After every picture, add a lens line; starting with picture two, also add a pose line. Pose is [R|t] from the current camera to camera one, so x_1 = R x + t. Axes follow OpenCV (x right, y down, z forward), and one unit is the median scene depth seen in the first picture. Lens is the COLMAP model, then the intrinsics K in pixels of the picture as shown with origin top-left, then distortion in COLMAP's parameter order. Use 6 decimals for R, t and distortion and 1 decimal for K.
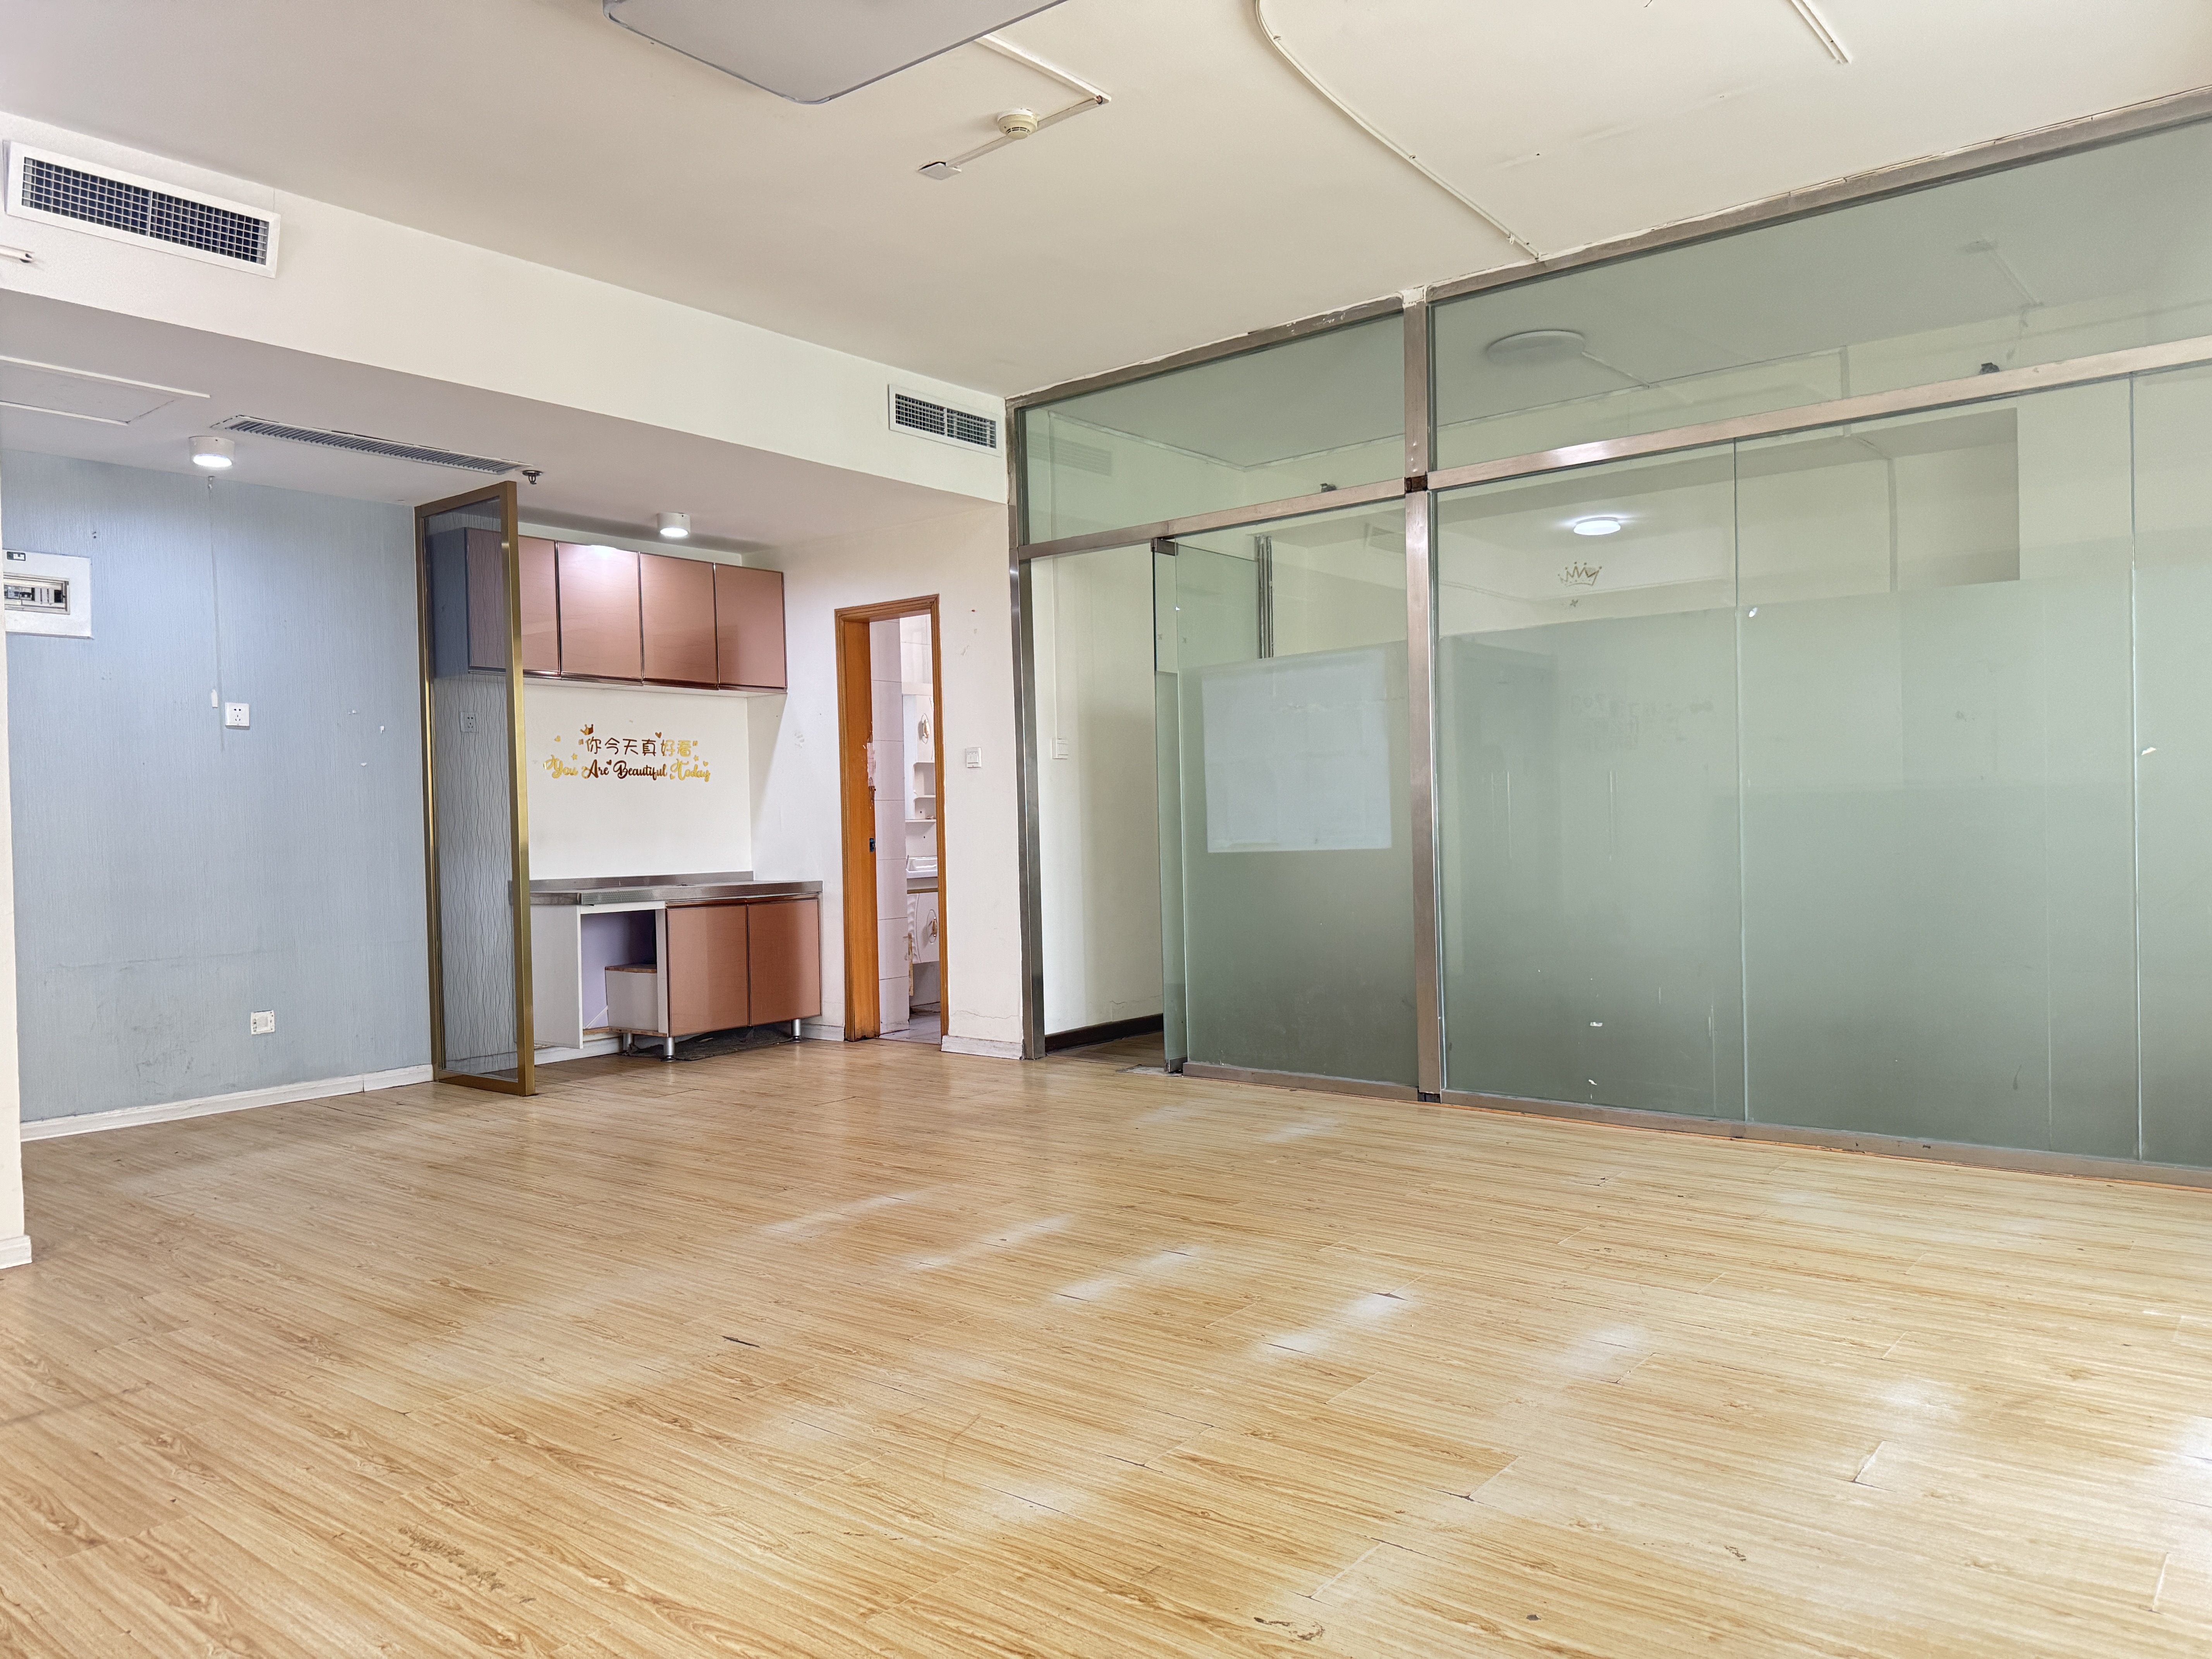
lens RADIAL K [[1540.0, 0, 1068.3], [0, 1540.0, 837.4], [0, 0, 1]] dist [0.054444, -0.049302]
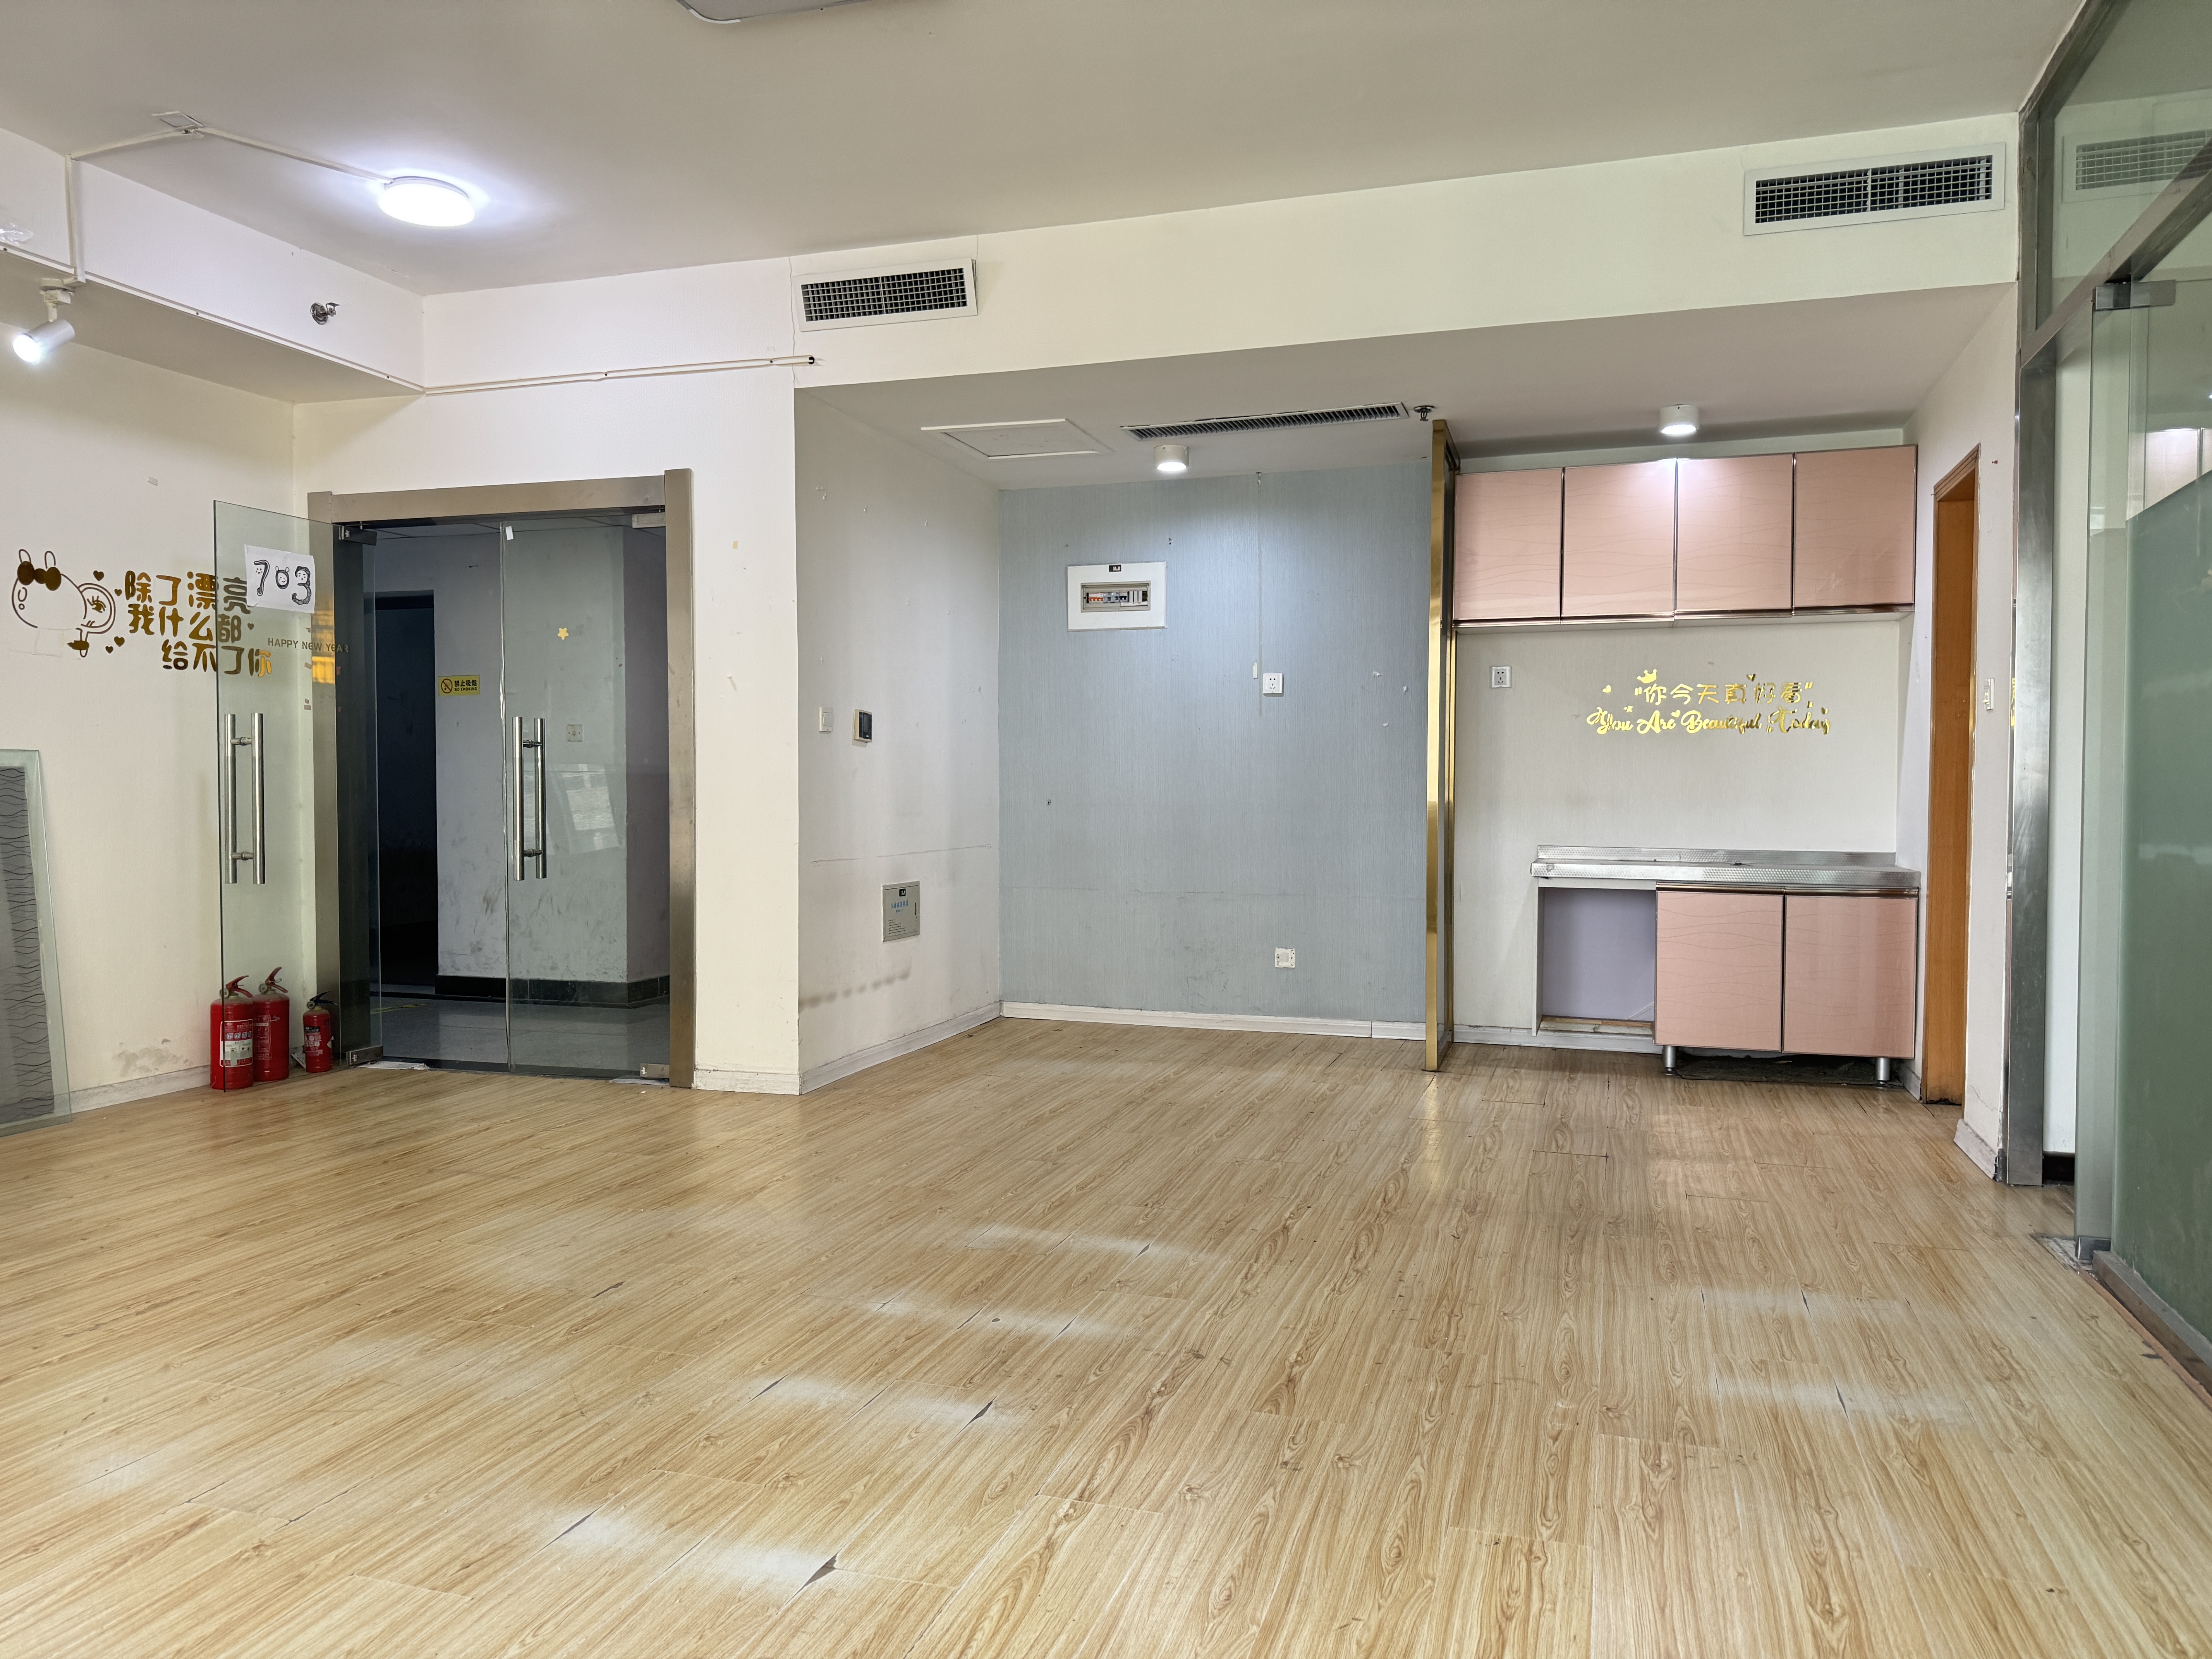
lens RADIAL K [[1540.0, 0, 1122.6], [0, 1540.0, 821.4], [0, 0, 1]] dist [0.054444, -0.049302]
pose [[0.377390, 0.044030, -0.925007, 0.824622], [-0.018661, 0.999028, 0.039940, -0.037922], [0.925866, 0.002189, 0.377845, 0.866489]]
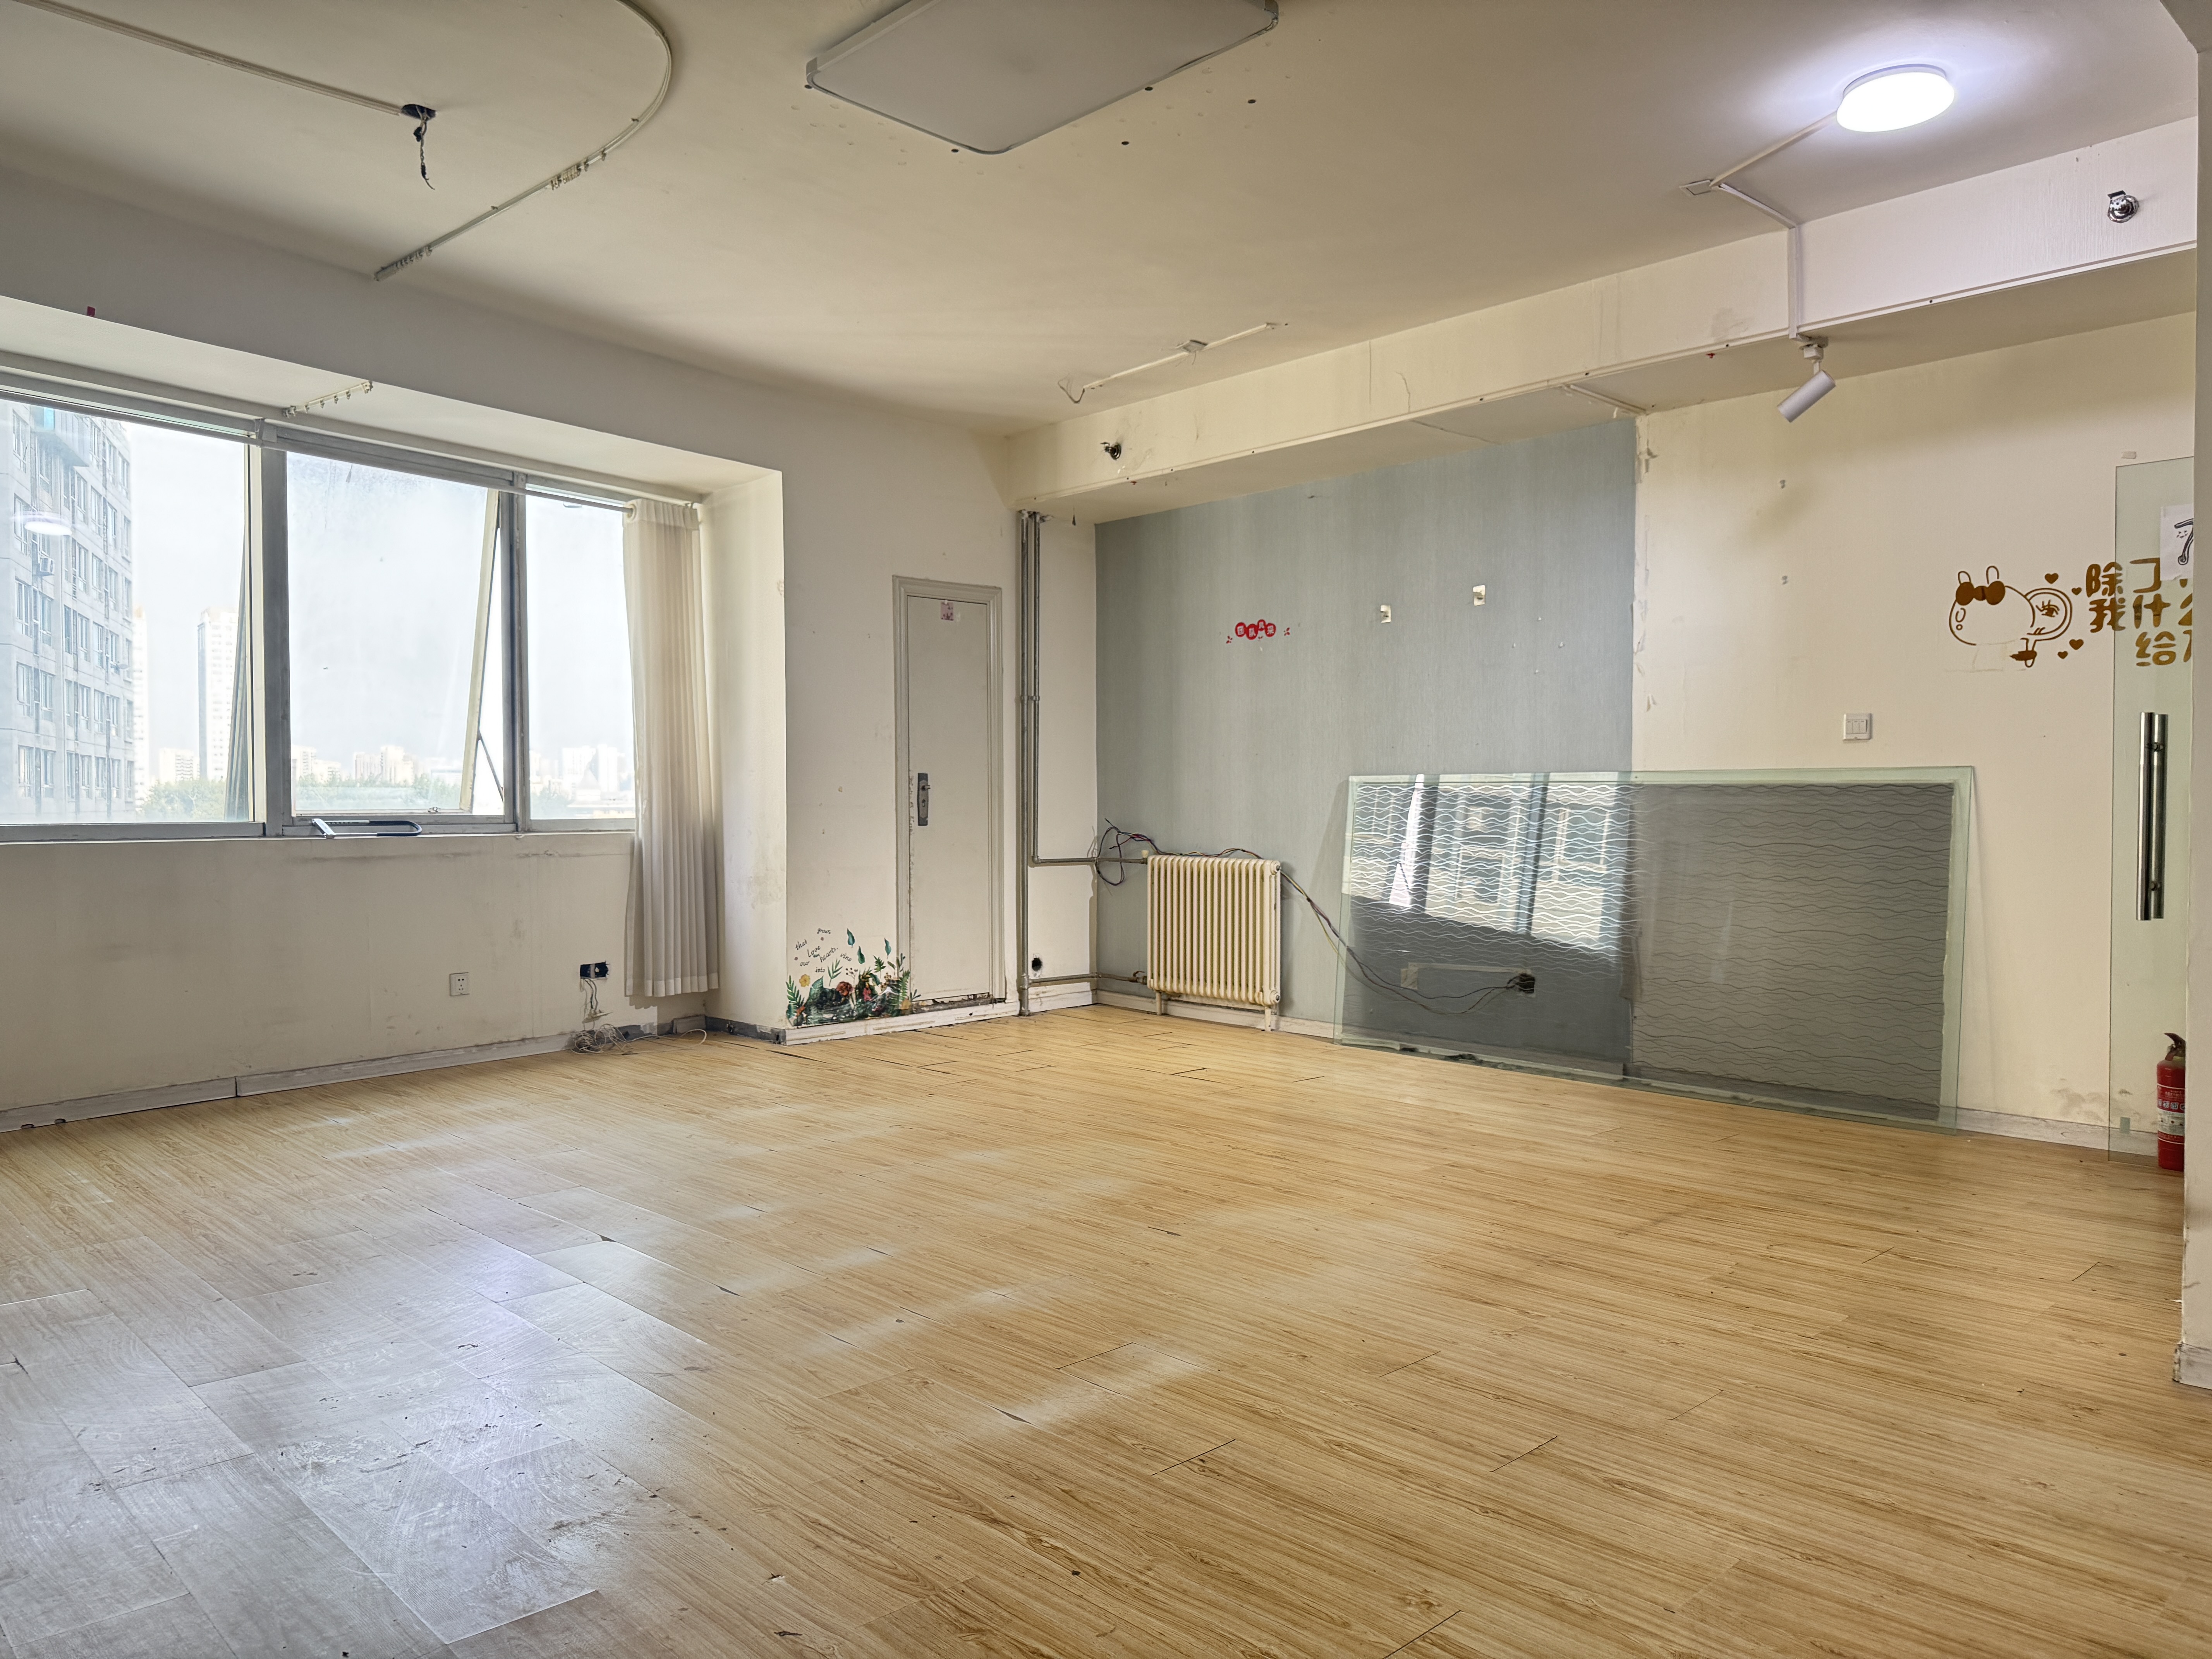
lens RADIAL K [[1540.0, 0, 1103.3], [0, 1540.0, 822.8], [0, 0, 1]] dist [0.054444, -0.049302]
pose [[-0.993844, 0.020428, 0.108889, -0.283228], [0.023167, 0.999445, 0.023951, -0.027460], [-0.108339, 0.026326, -0.993765, 2.072716]]
